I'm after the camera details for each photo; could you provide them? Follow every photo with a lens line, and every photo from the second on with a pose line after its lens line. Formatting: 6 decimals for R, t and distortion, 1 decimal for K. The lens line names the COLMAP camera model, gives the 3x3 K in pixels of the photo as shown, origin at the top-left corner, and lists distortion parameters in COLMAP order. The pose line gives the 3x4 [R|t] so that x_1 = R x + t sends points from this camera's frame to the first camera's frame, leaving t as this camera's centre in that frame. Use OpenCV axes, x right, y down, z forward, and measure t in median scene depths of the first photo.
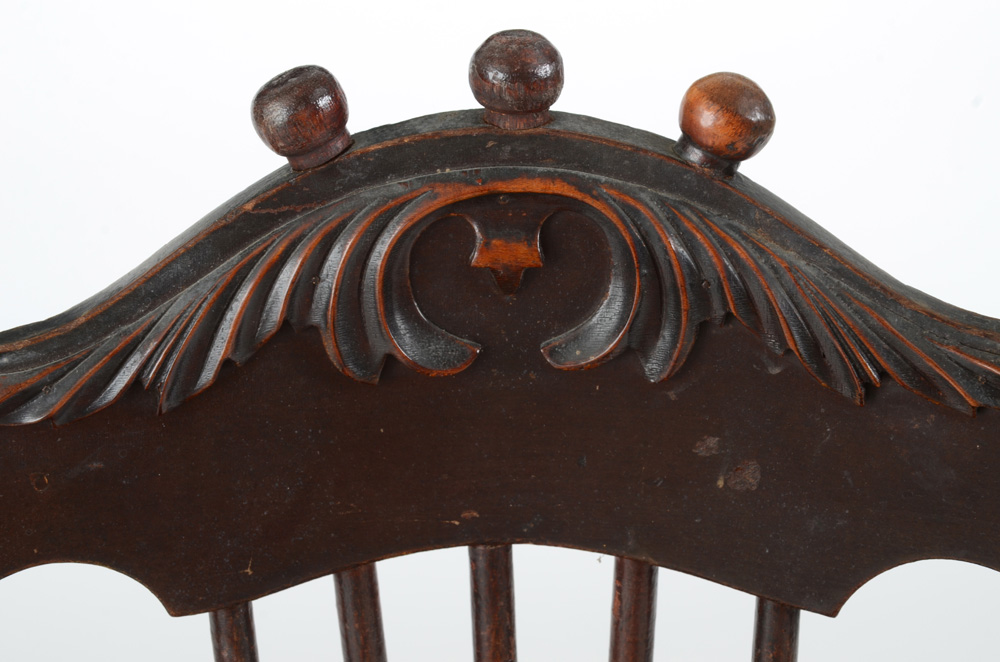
lens RADIAL K [[3018.0, 0, 493.0], [0, 3018.0, 326.9], [0, 0, 1]] dist [0.585535, 0.000000]
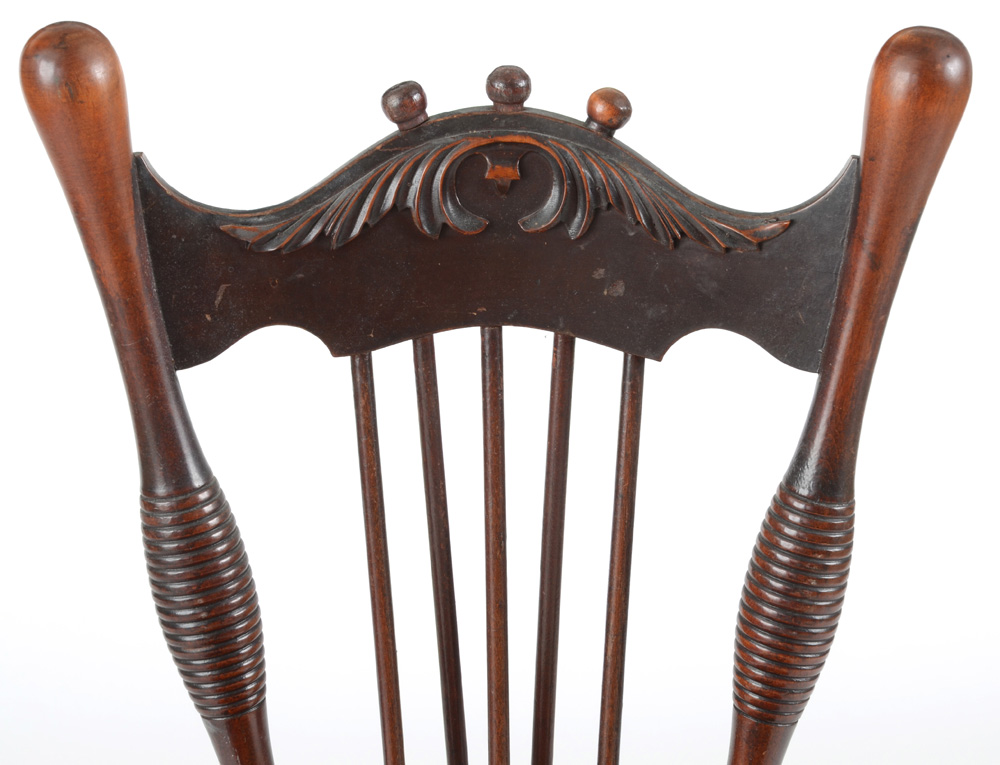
lens RADIAL K [[3776.3, 0, 506.3], [0, 3776.3, 379.2], [0, 0, 1]] dist [0.736167, 0.000000]
pose [[0.999807, 0.017264, 0.009385, -0.014607], [-0.016240, 0.994856, -0.099985, 0.372856], [-0.011063, 0.099814, 0.994945, -1.552156]]
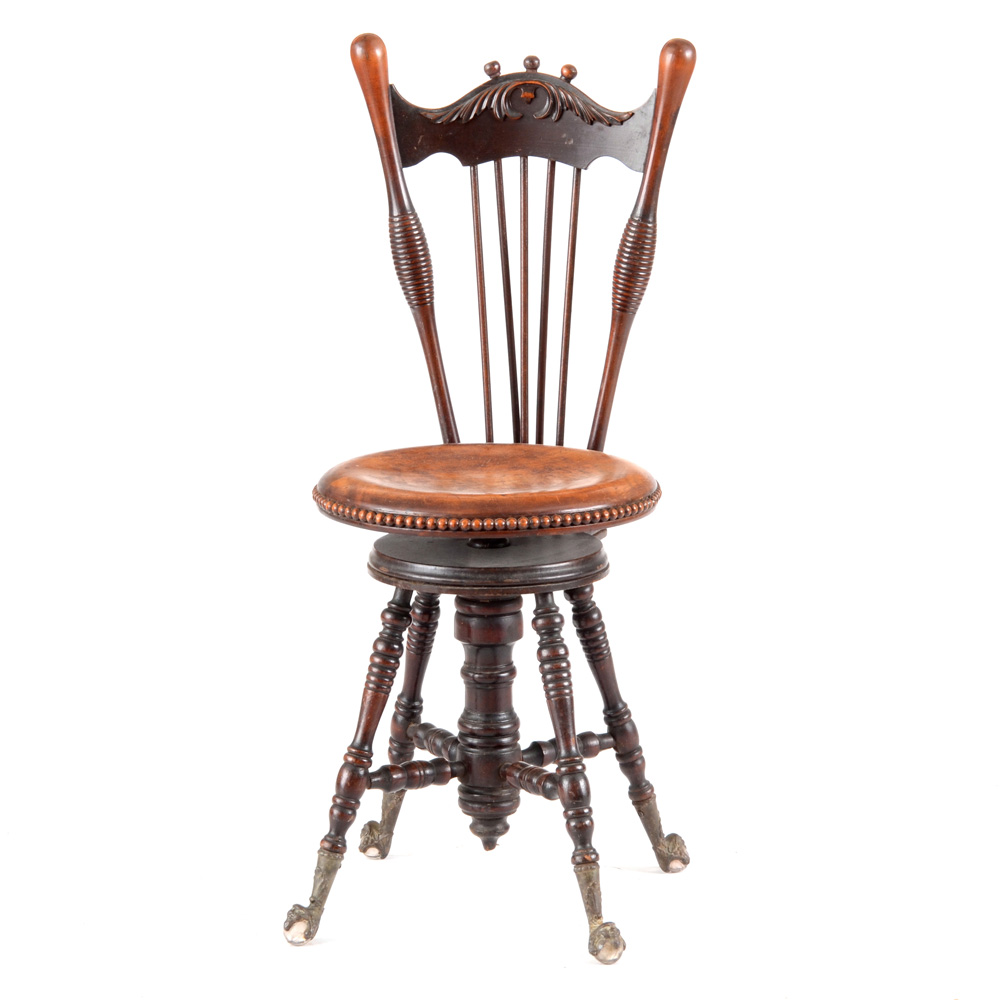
lens RADIAL K [[4772.3, 0, 479.8], [0, 4772.3, 458.4], [0, 0, 1]] dist [0.523047, 0.000000]
pose [[0.986759, 0.046372, -0.155422, 1.283285], [-0.081766, 0.969803, -0.229777, 2.584686], [0.140074, 0.239442, 0.960753, -7.100976]]
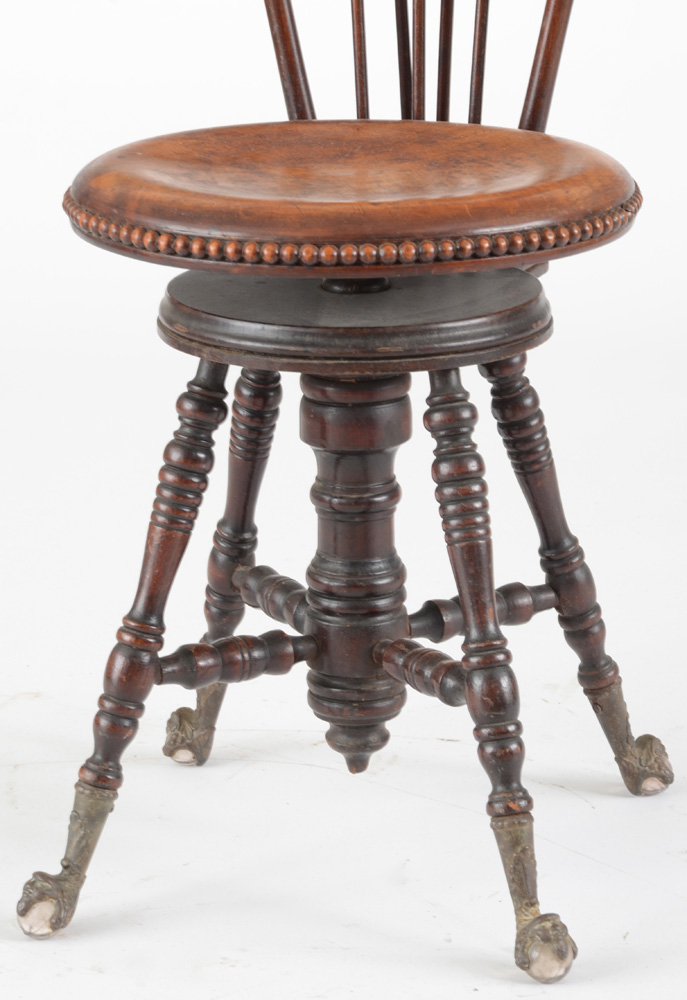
lens RADIAL K [[3733.7, 0, 355.1], [0, 3733.7, 555.4], [0, 0, 1]] dist [0.943989, 0.000000]
pose [[0.983363, 0.065013, -0.169620, 0.705846], [-0.088281, 0.987115, -0.133456, 1.628249], [0.158758, 0.146210, 0.976431, -2.909810]]
